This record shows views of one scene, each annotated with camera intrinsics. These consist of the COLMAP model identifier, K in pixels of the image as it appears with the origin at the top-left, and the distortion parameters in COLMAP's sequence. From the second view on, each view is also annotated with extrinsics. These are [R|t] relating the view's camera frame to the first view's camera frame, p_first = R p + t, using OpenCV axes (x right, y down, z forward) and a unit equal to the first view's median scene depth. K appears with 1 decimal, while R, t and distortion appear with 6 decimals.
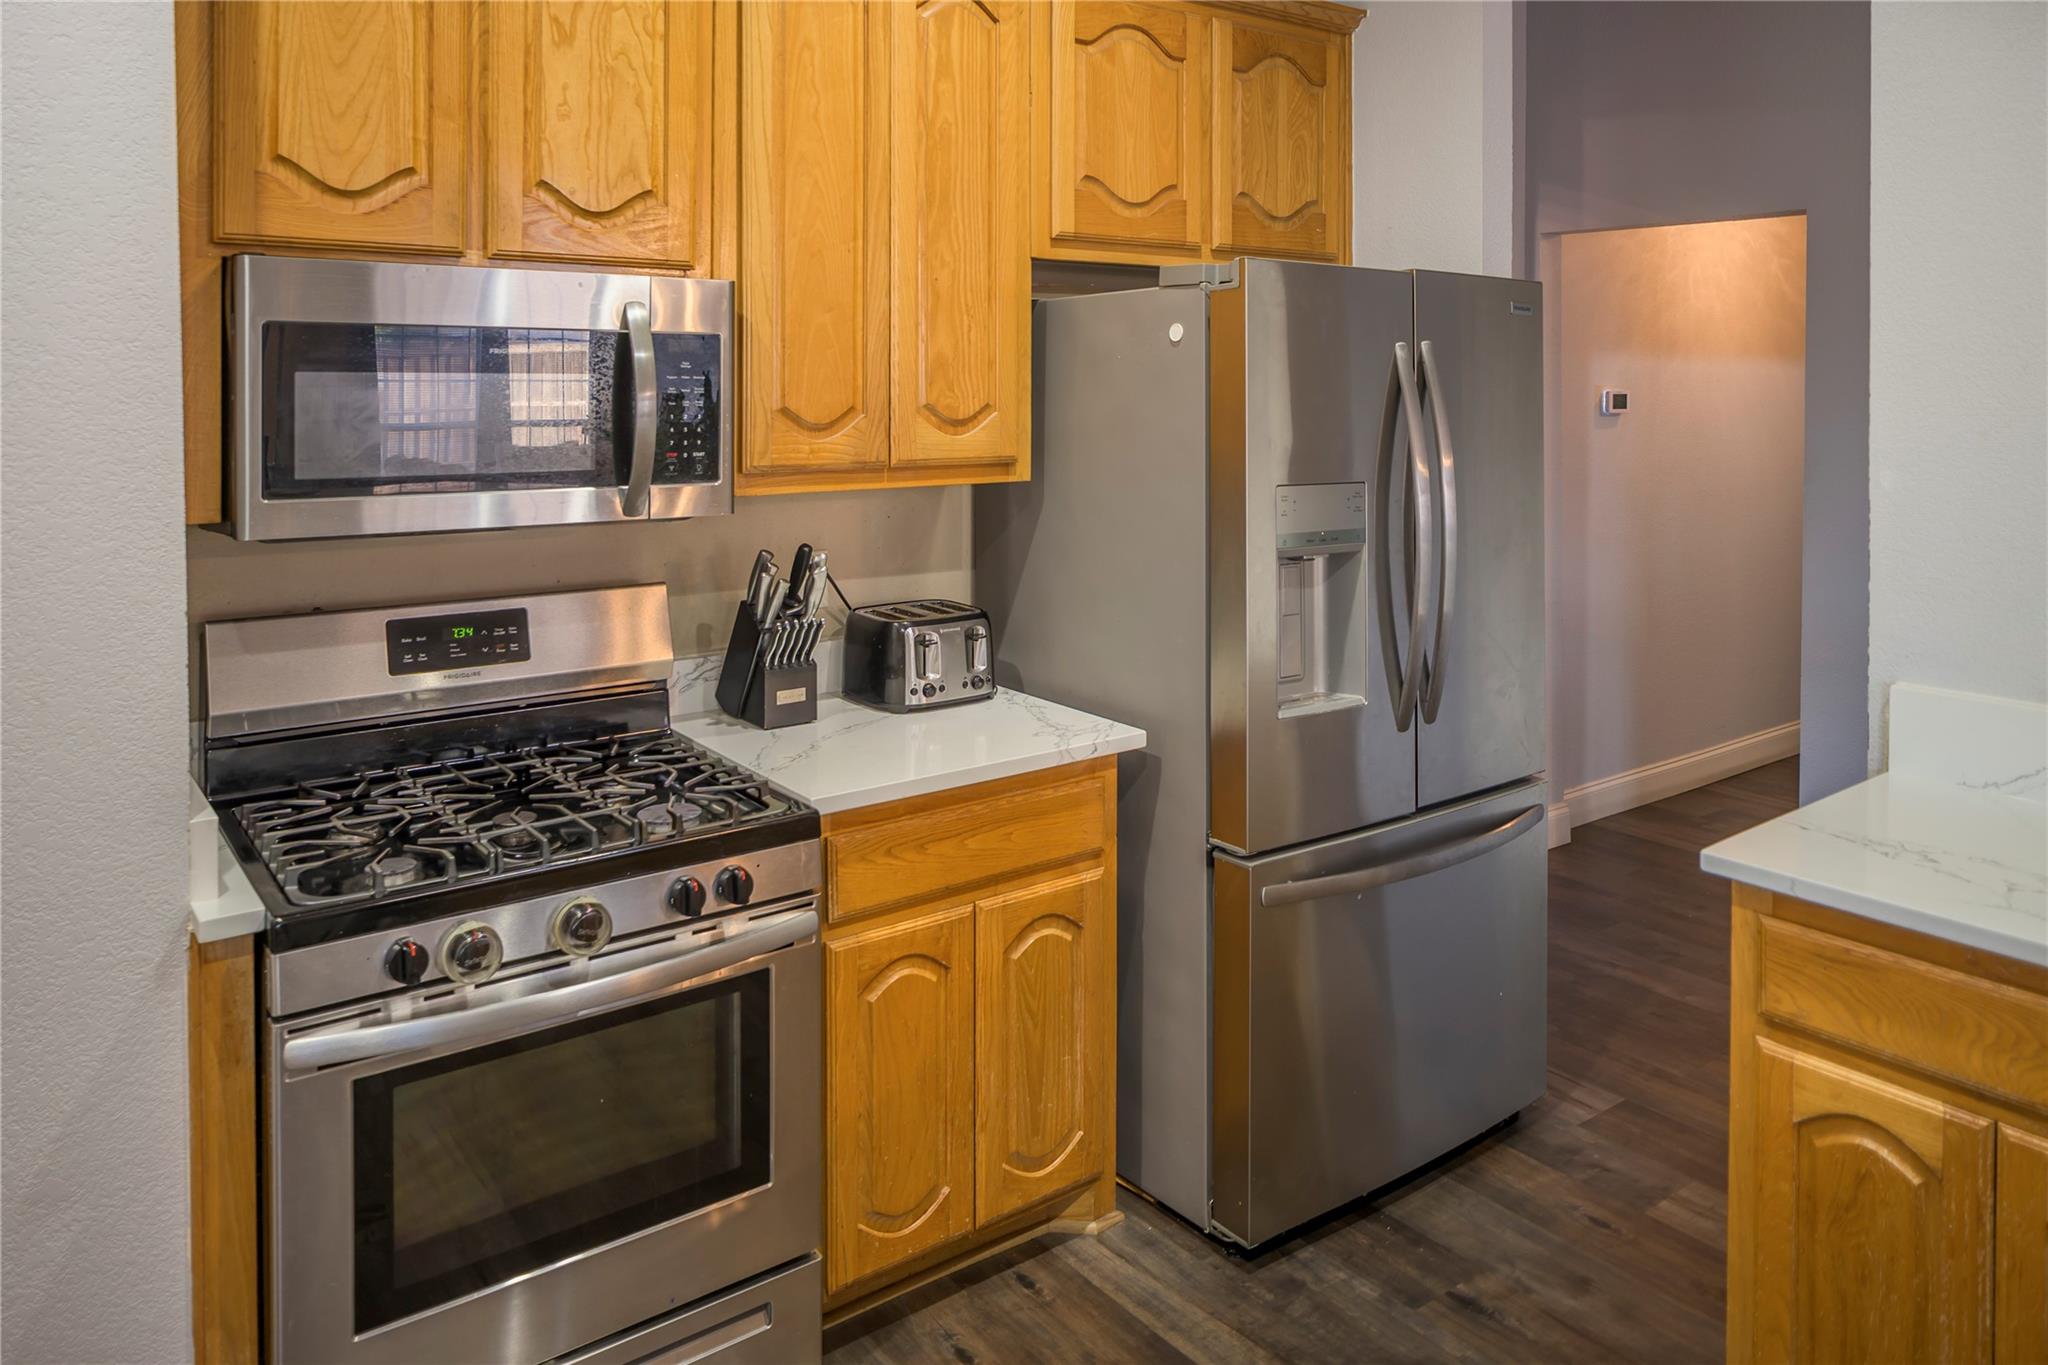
lens RADIAL K [[1382.6, 0, 1024.0], [0, 1382.6, 682.5], [0, 0, 1]] dist [0.002133, 0.000342]
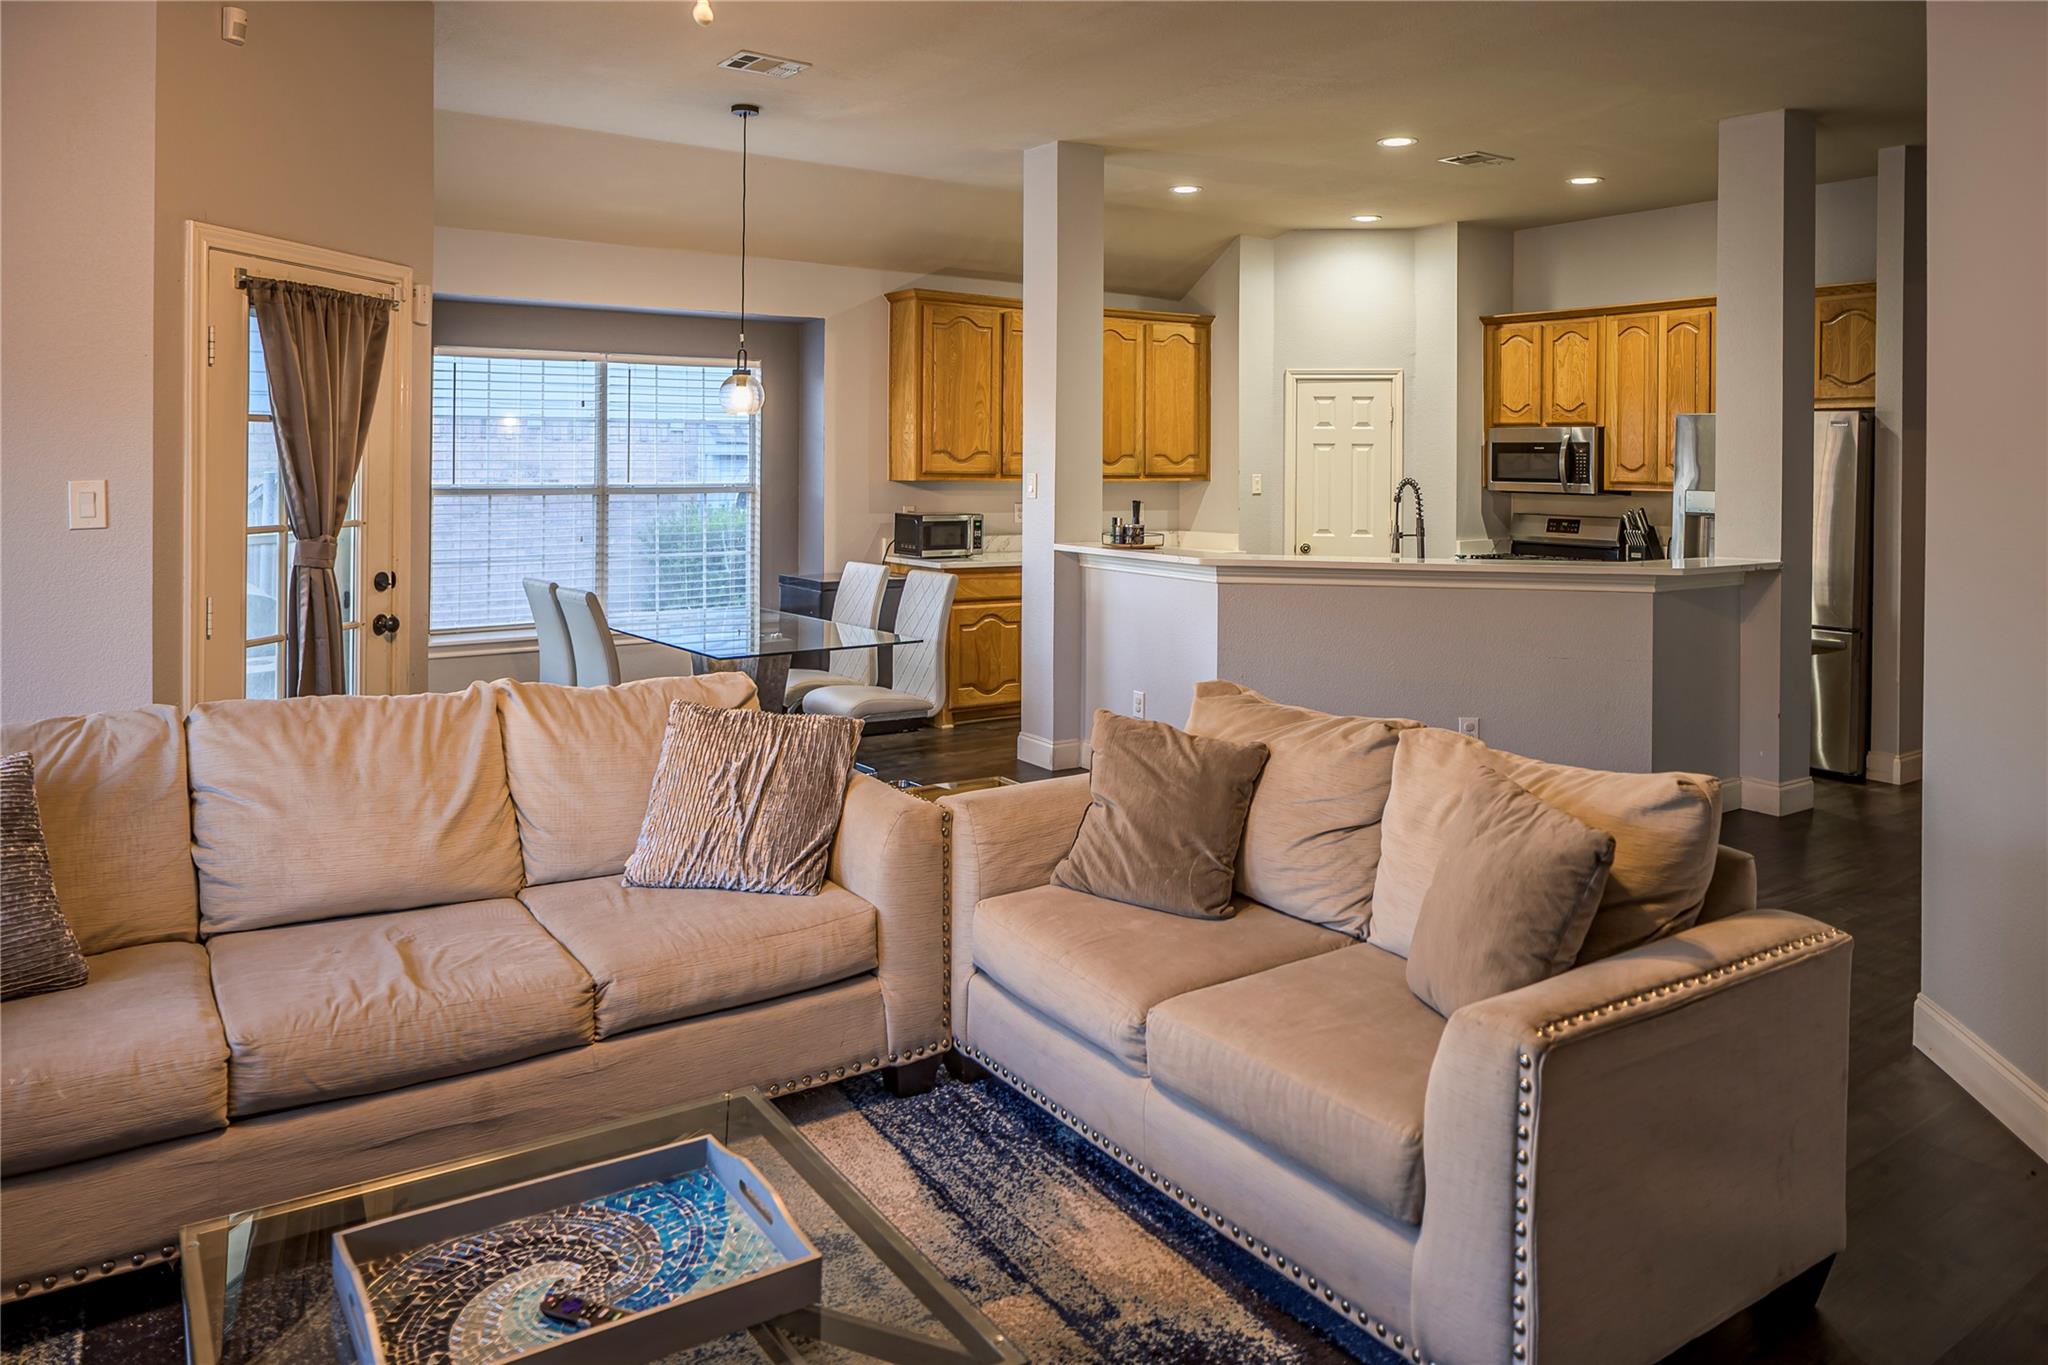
lens RADIAL K [[1382.6, 0, 1024.0], [0, 1382.6, 682.5], [0, 0, 1]] dist [0.002133, 0.000342]
pose [[-0.058967, 0.160065, -0.985344, 3.633969], [-0.215414, 0.961766, 0.169126, 0.048695], [0.974741, 0.222230, -0.022233, -0.175966]]
